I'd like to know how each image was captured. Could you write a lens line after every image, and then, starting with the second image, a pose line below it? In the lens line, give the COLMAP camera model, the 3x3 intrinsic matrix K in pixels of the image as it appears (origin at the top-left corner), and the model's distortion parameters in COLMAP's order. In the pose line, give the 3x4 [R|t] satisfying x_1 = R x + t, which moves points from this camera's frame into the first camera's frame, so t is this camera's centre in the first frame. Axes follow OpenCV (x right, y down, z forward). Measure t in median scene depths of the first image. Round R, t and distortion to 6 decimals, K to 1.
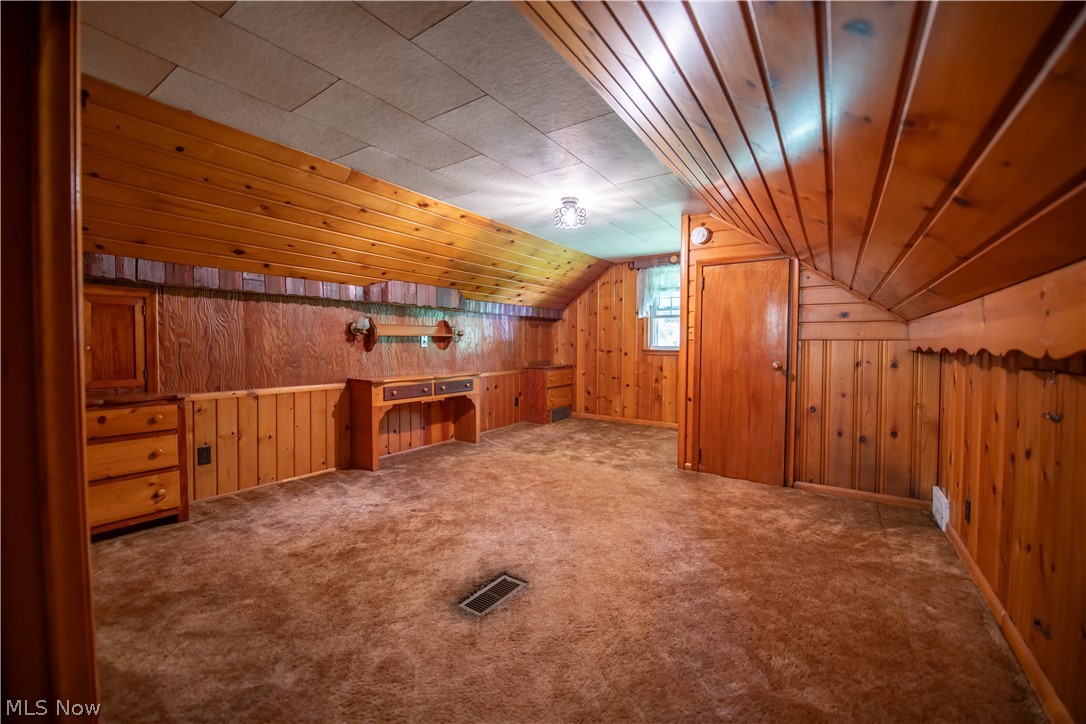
lens RADIAL K [[429.6, 0, 551.5], [0, 429.6, 355.7], [0, 0, 1]] dist [-0.015981, -0.001498]
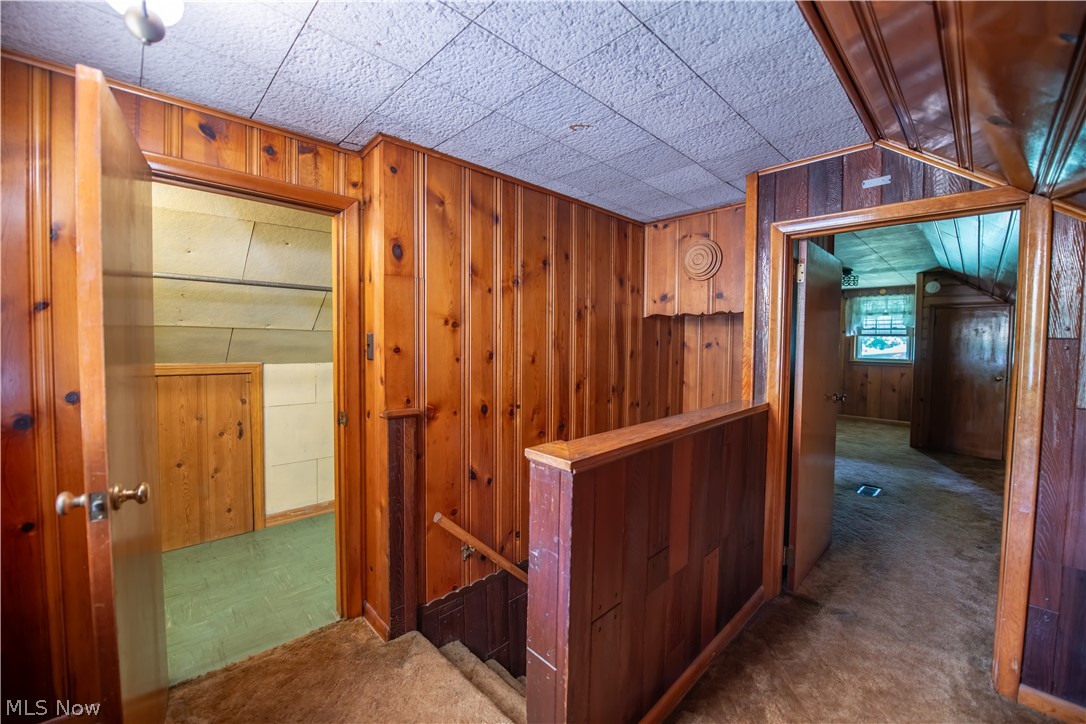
lens RADIAL K [[429.6, 0, 548.4], [0, 429.6, 356.8], [0, 0, 1]] dist [-0.015981, -0.001498]
pose [[0.976989, 0.011171, -0.212995, -0.403300], [-0.008200, 0.999856, 0.014830, -0.037881], [0.213130, -0.012742, 0.976941, -0.441717]]
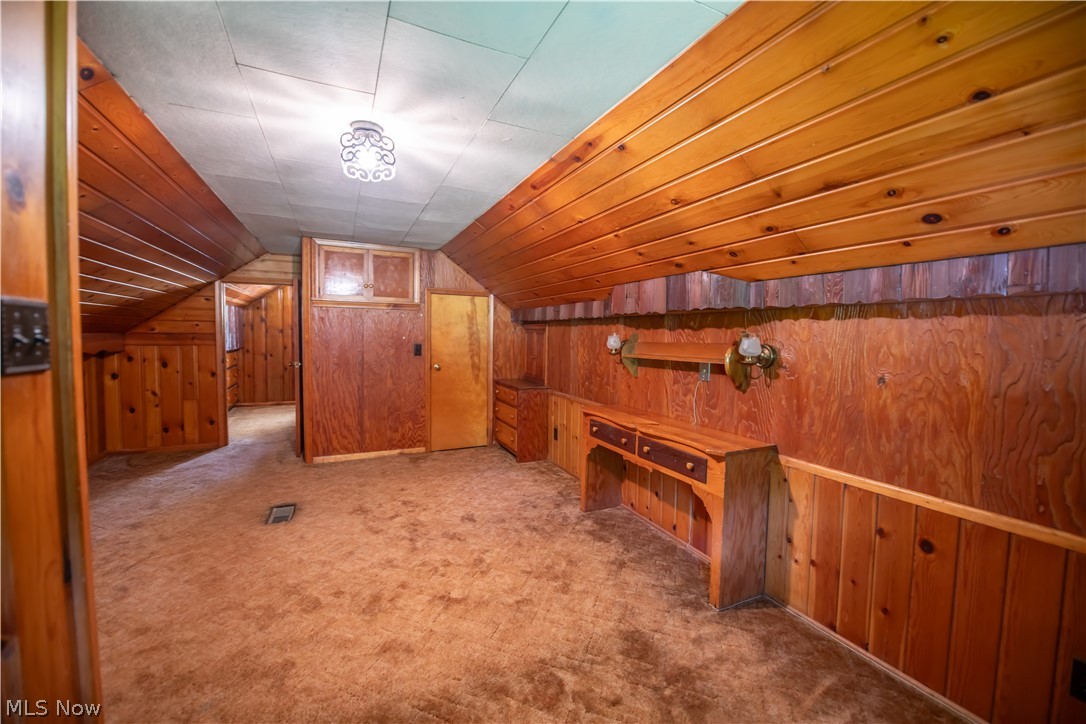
lens RADIAL K [[429.6, 0, 542.7], [0, 429.6, 355.6], [0, 0, 1]] dist [-0.015981, -0.001498]
pose [[-0.513316, 0.027421, -0.857762, 0.247473], [-0.042725, 0.997434, 0.057454, -0.062770], [0.857136, 0.066140, -0.510827, 0.892042]]
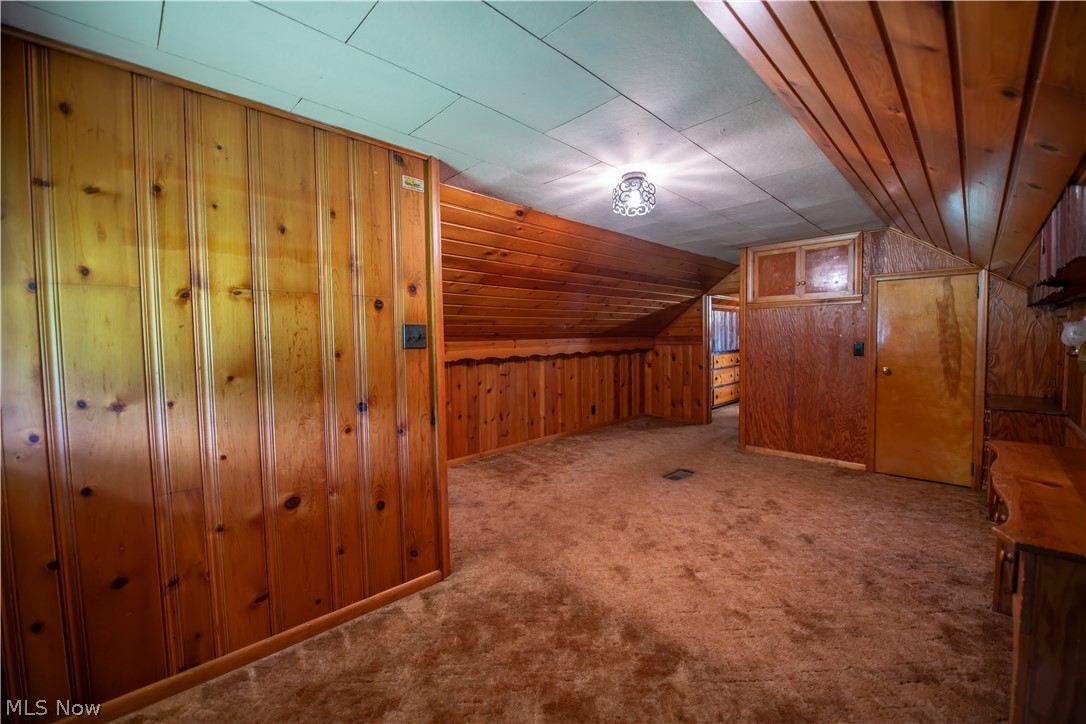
lens RADIAL K [[429.6, 0, 548.4], [0, 429.6, 355.3], [0, 0, 1]] dist [-0.015981, -0.001498]
pose [[-0.979774, 0.000303, 0.200108, 0.023784], [0.014674, 0.997415, 0.070340, -0.063376], [-0.199569, 0.071854, -0.977246, 1.056487]]
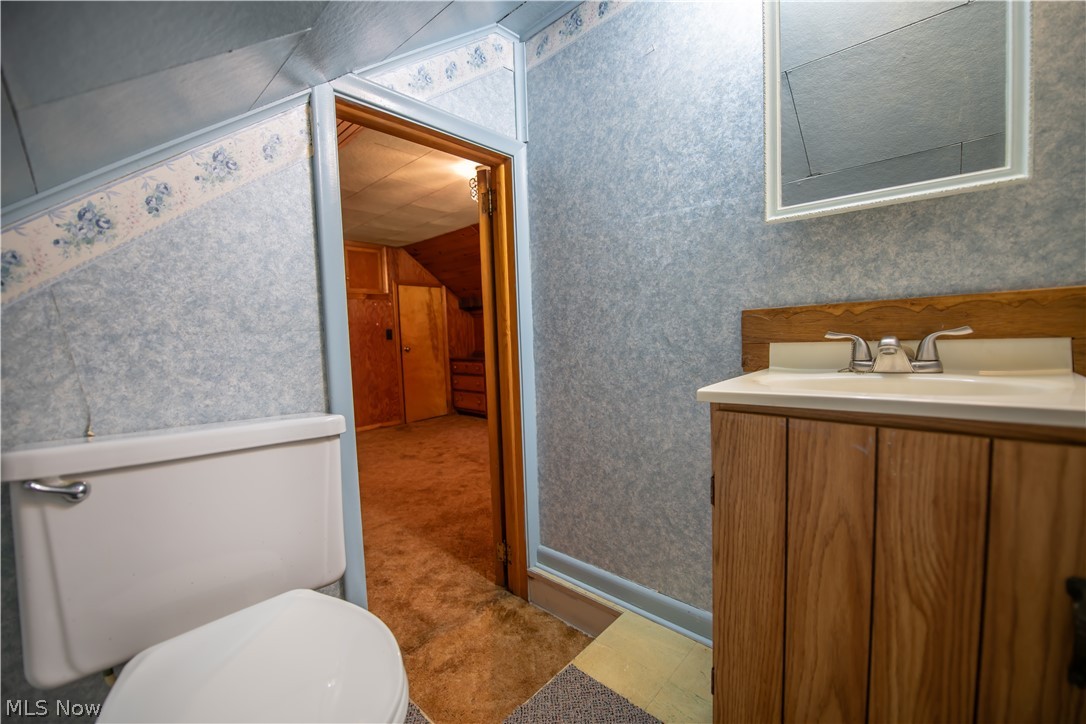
lens RADIAL K [[429.6, 0, 546.9], [0, 429.6, 359.5], [0, 0, 1]] dist [-0.015981, -0.001498]
pose [[-0.144395, 0.063145, -0.987503, 0.543475], [0.005985, 0.997999, 0.062941, -0.018299], [0.989502, 0.003178, -0.144484, 0.739928]]
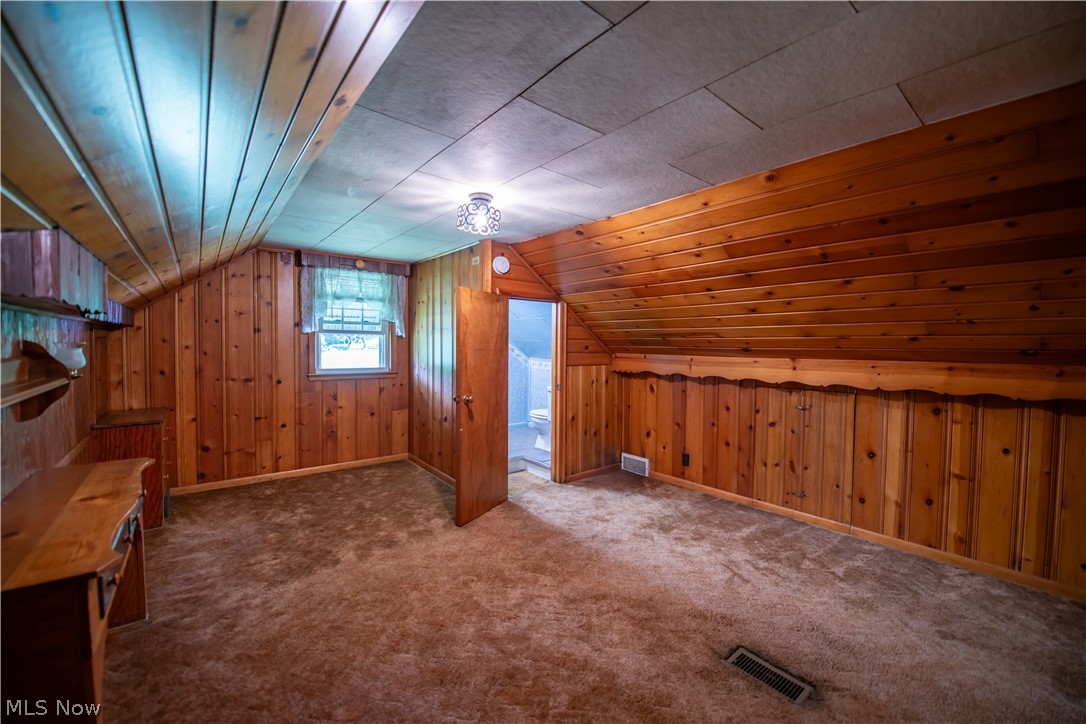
lens RADIAL K [[429.6, 0, 540.5], [0, 429.6, 355.5], [0, 0, 1]] dist [-0.015981, -0.001498]
pose [[0.298848, -0.029888, 0.953833, -0.387637], [0.019241, 0.999495, 0.025290, -0.060049], [-0.954107, 0.010794, 0.299272, 0.402204]]
